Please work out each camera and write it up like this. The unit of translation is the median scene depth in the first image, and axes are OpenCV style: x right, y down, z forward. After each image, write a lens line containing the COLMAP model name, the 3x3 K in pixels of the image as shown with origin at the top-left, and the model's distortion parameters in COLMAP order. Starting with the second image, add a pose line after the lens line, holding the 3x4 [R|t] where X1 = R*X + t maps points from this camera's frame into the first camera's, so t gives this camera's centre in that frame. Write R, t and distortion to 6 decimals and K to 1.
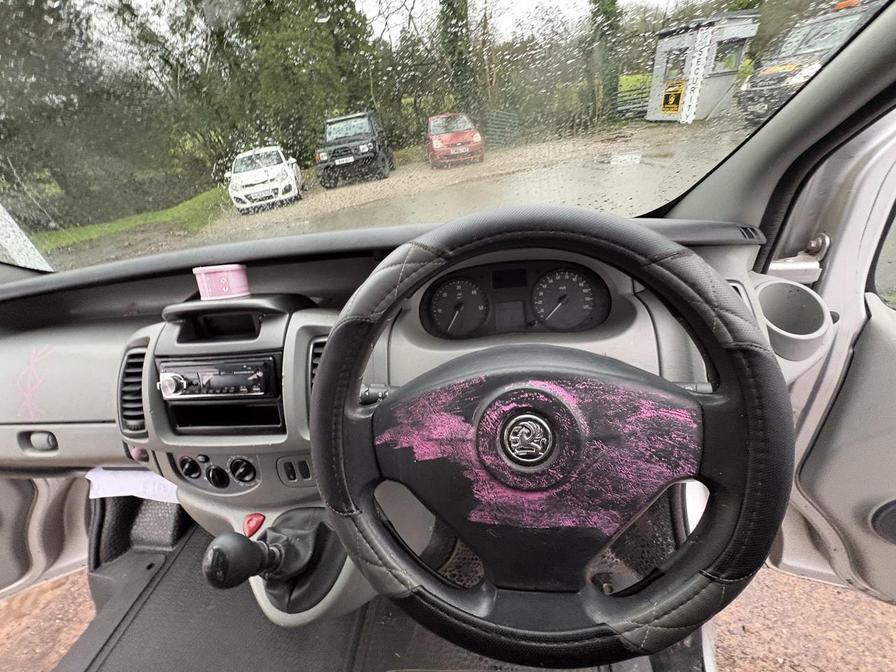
lens RADIAL K [[357.5, 0, 448.6], [0, 357.5, 337.3], [0, 0, 1]] dist [-0.001426, 0.000191]
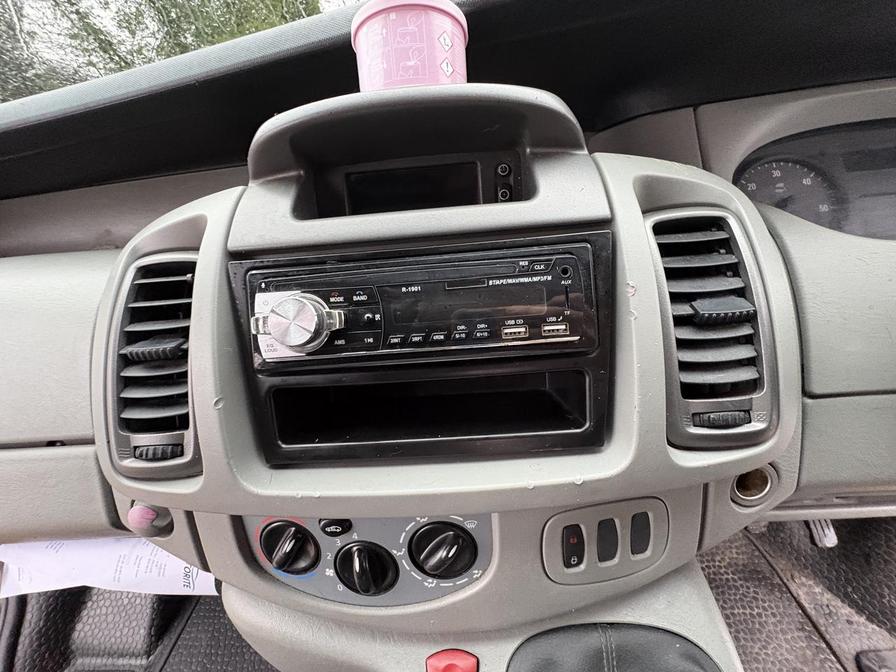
lens RADIAL K [[357.5, 0, 447.2], [0, 357.5, 333.5], [0, 0, 1]] dist [-0.001426, 0.000191]
pose [[0.994226, -0.004765, 0.107198, -0.596627], [0.010677, 0.998449, -0.054645, 0.147316], [-0.106771, 0.055474, 0.992735, 0.570945]]
